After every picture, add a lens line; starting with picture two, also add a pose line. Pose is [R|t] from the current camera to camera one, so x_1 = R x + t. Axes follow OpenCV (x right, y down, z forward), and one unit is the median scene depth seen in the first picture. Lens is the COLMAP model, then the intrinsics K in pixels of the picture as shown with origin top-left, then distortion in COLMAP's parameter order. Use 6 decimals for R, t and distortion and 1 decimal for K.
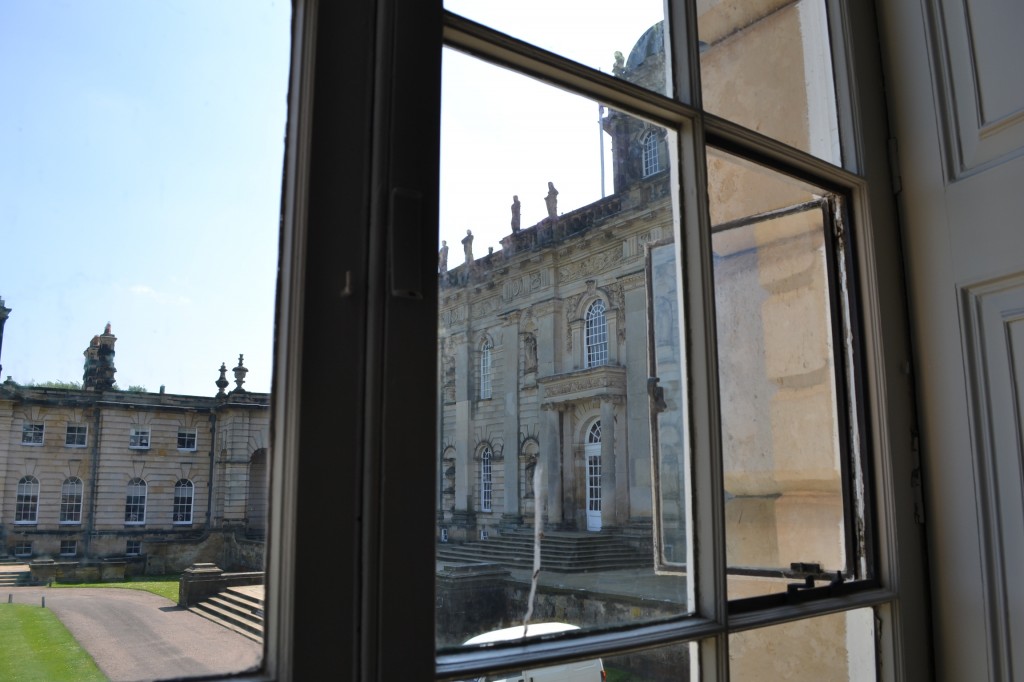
lens RADIAL K [[817.7, 0, 495.3], [0, 817.7, 342.0], [0, 0, 1]] dist [-0.079799, 0.009970]
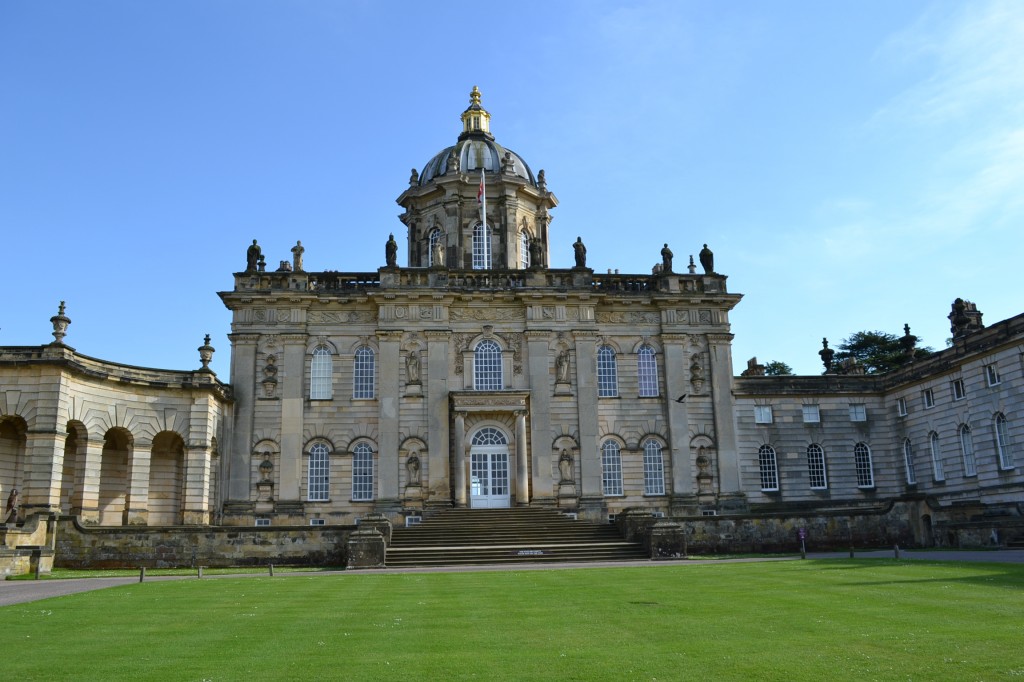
lens RADIAL K [[817.7, 0, 495.3], [0, 817.7, 342.0], [0, 0, 1]] dist [-0.079799, 0.009970]
pose [[0.496855, 0.197710, 0.845012, -0.867663], [-0.138203, 0.979303, -0.147870, 0.128288], [-0.856758, -0.043313, 0.513896, 0.247855]]
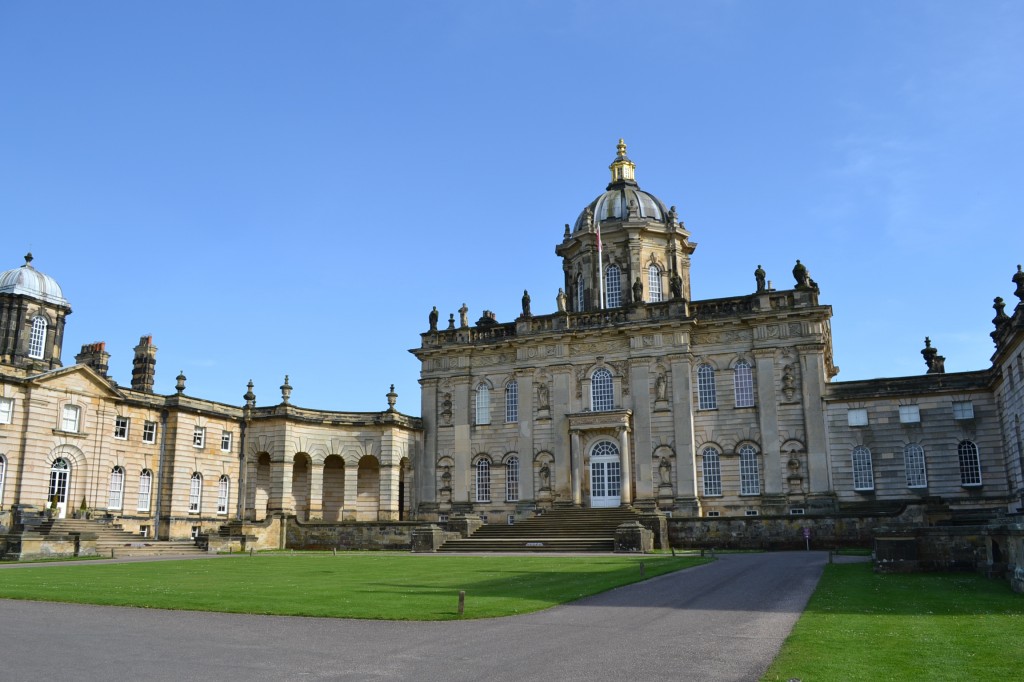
lens RADIAL K [[817.7, 0, 495.3], [0, 817.7, 342.0], [0, 0, 1]] dist [-0.079799, 0.009970]
pose [[0.855203, 0.115894, 0.505170, -0.765177], [-0.091785, 0.993139, -0.072459, 0.028888], [-0.510102, 0.015601, 0.859972, -0.262006]]
